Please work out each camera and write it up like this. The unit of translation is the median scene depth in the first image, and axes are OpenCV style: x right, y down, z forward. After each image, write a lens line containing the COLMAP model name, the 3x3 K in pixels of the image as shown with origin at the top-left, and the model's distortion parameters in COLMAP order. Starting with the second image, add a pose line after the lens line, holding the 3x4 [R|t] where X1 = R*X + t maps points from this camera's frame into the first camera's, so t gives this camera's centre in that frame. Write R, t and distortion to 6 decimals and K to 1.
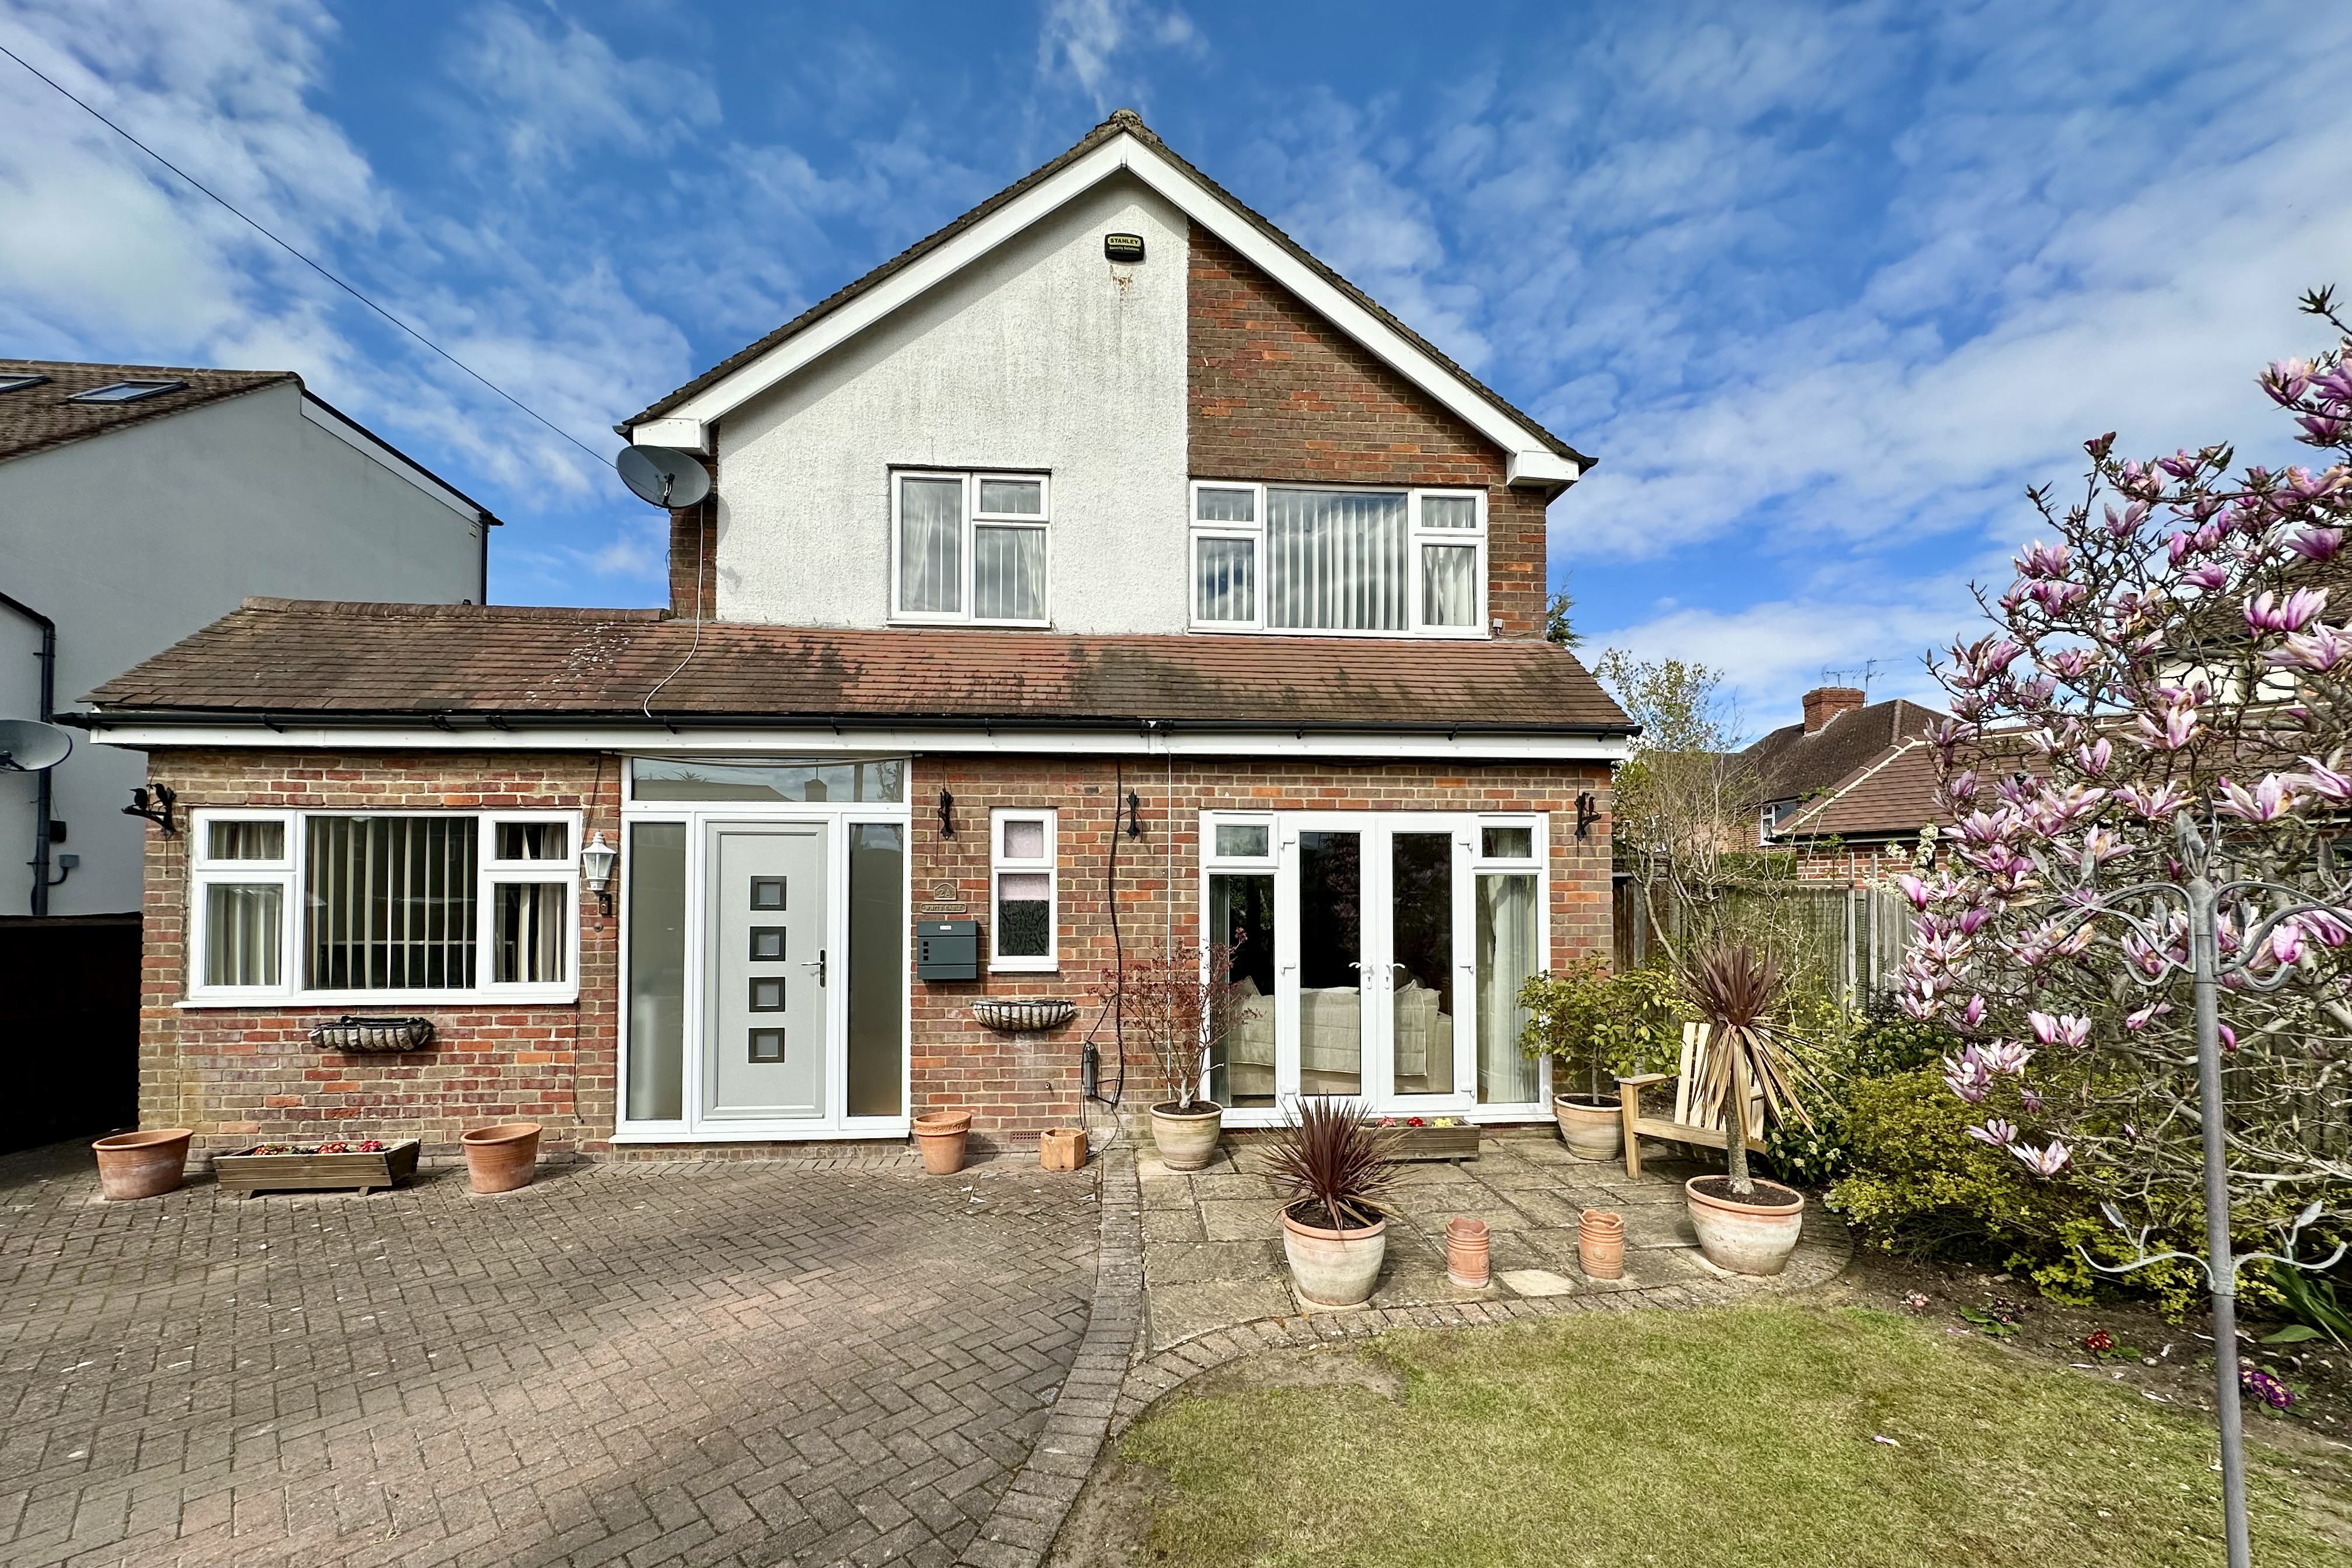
lens RADIAL K [[933.9, 0, 1179.4], [0, 933.9, 880.8], [0, 0, 1]] dist [-0.002213, -0.000289]
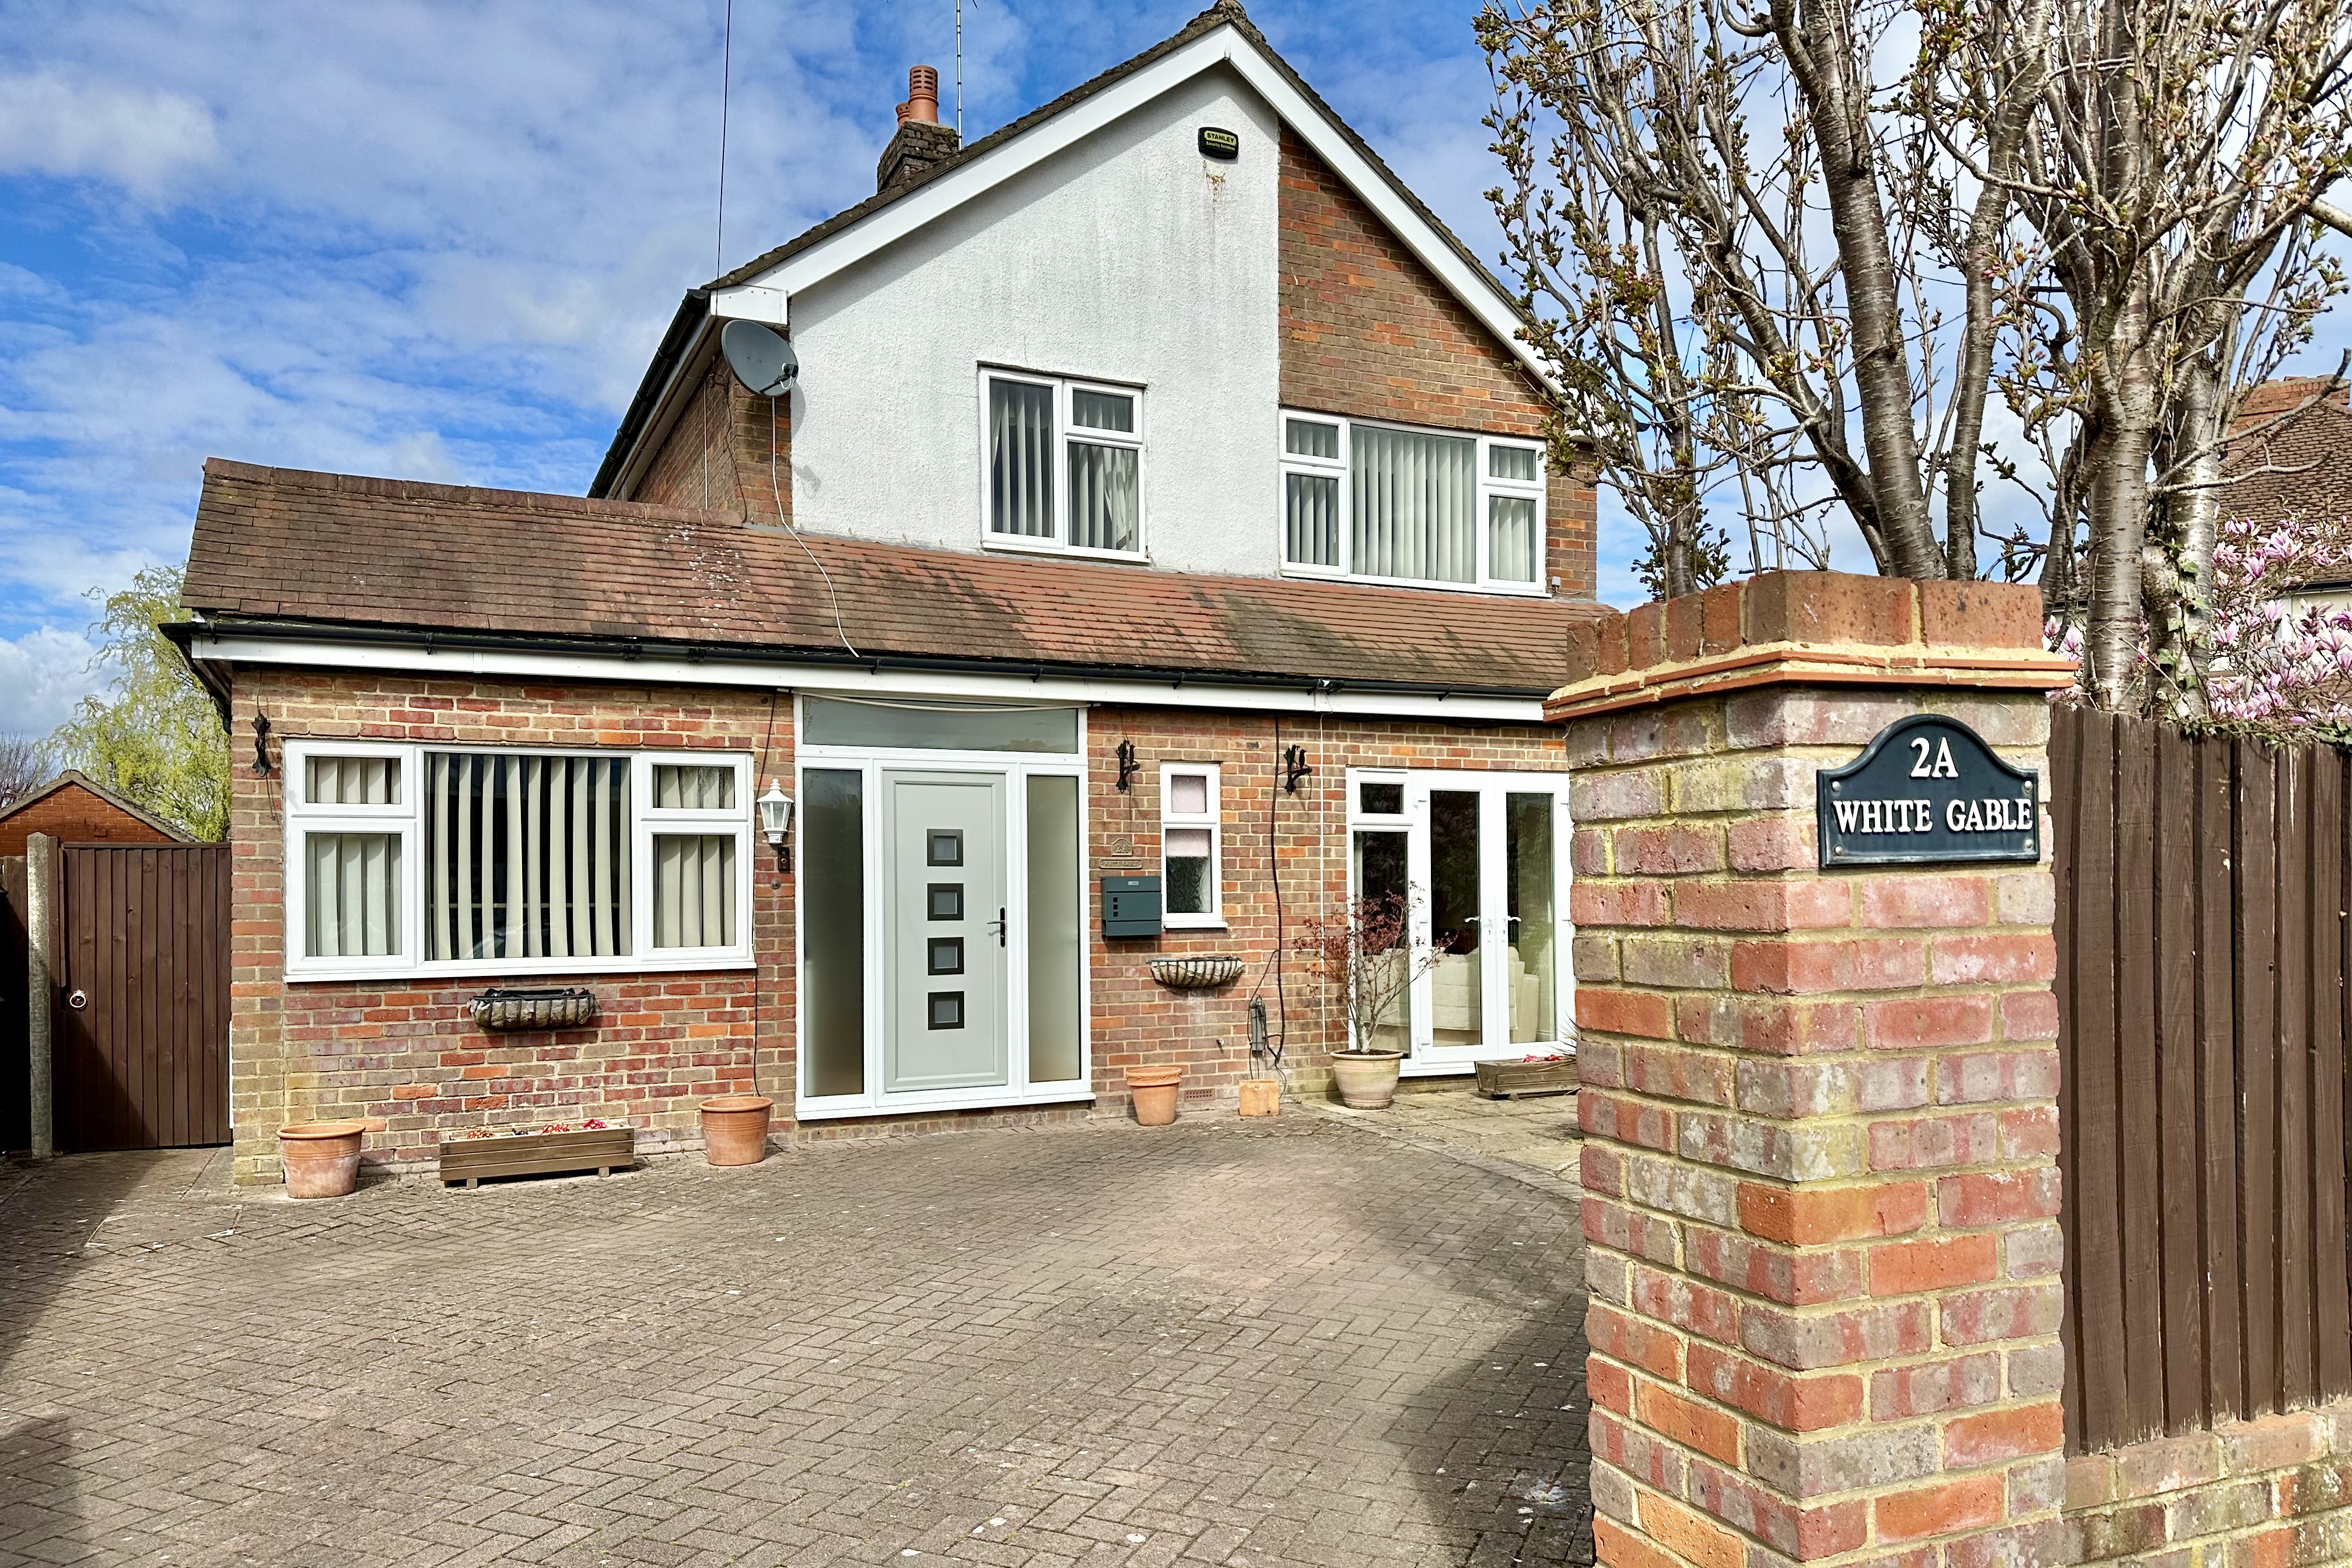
lens RADIAL K [[1613.5, 0, 1174.4], [0, 1613.5, 889.8], [0, 0, 1]] dist [0.181714, -0.390557]
pose [[0.935437, -0.006452, 0.353435, -0.790471], [0.000724, 0.999866, 0.016334, 0.028669], [-0.353493, -0.015024, 0.935317, -0.588727]]
